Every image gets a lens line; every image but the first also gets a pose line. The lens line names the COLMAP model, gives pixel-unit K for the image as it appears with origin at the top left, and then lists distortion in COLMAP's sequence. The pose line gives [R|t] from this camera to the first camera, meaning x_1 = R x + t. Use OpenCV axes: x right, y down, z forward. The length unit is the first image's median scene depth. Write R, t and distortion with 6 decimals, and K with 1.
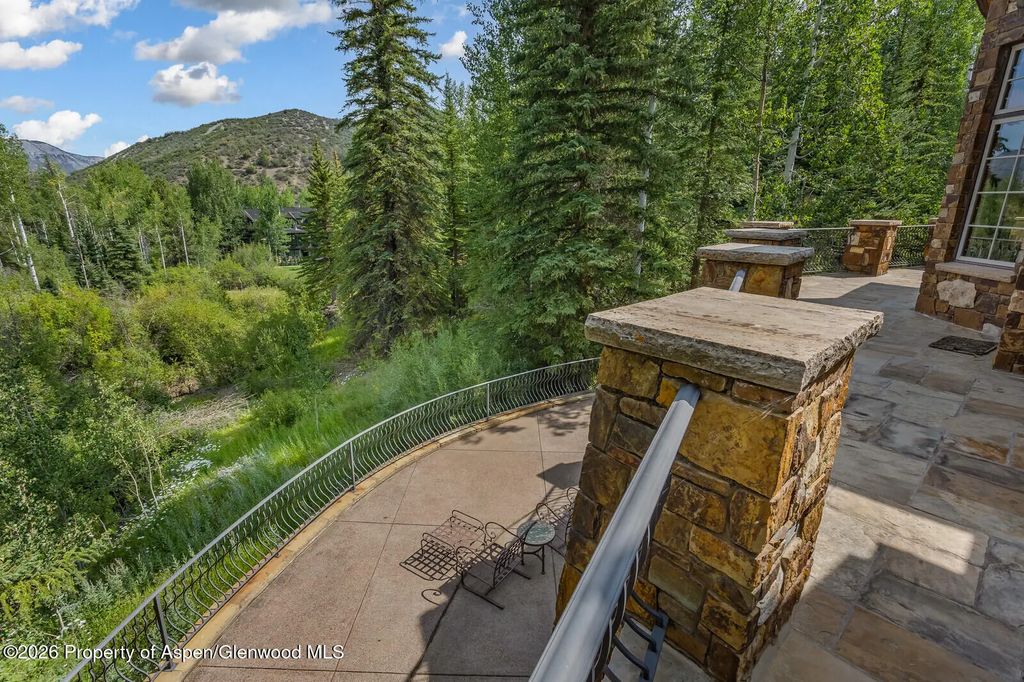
lens RADIAL K [[490.5, 0, 508.7], [0, 490.5, 338.1], [0, 0, 1]] dist [0.000664, 0.004986]
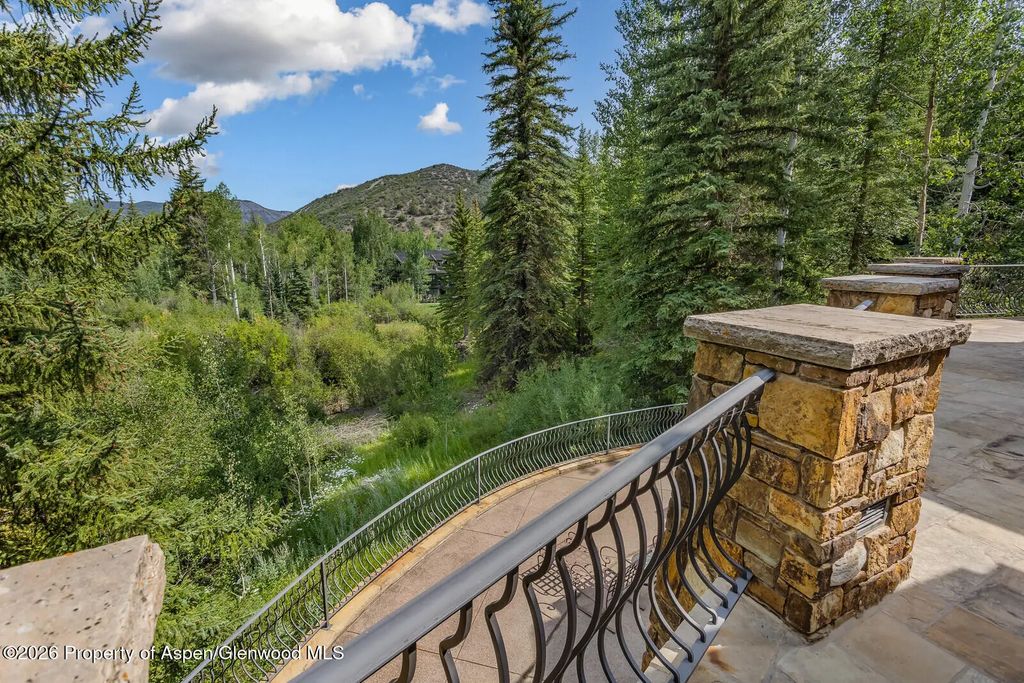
lens RADIAL K [[490.5, 0, 510.9], [0, 490.5, 336.2], [0, 0, 1]] dist [0.000664, 0.004986]
pose [[0.968760, 0.034138, -0.245641, 0.003861], [-0.054911, 0.995423, -0.078219, 0.014111], [0.241846, 0.089264, 0.966200, -0.036861]]
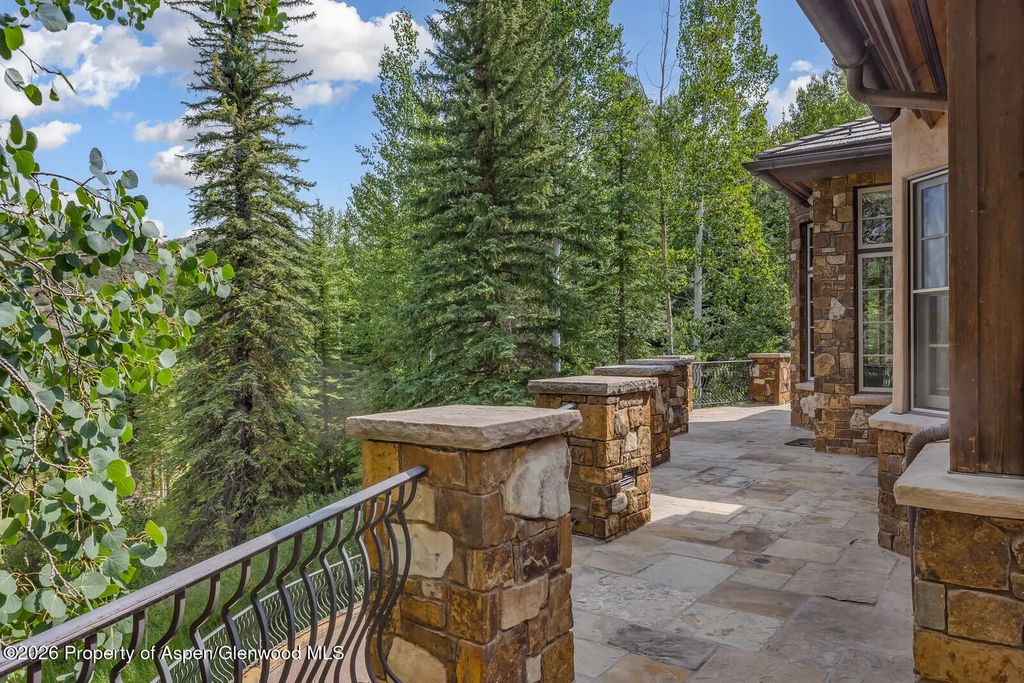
lens RADIAL K [[684.4, 0, 518.0], [0, 684.4, 356.3], [0, 0, 1]] dist [-0.019835, -0.001797]
pose [[0.980558, -0.021874, 0.195005, -0.053508], [0.070813, 0.966249, -0.247687, 0.067104], [-0.183006, 0.256681, 0.949012, -0.215120]]
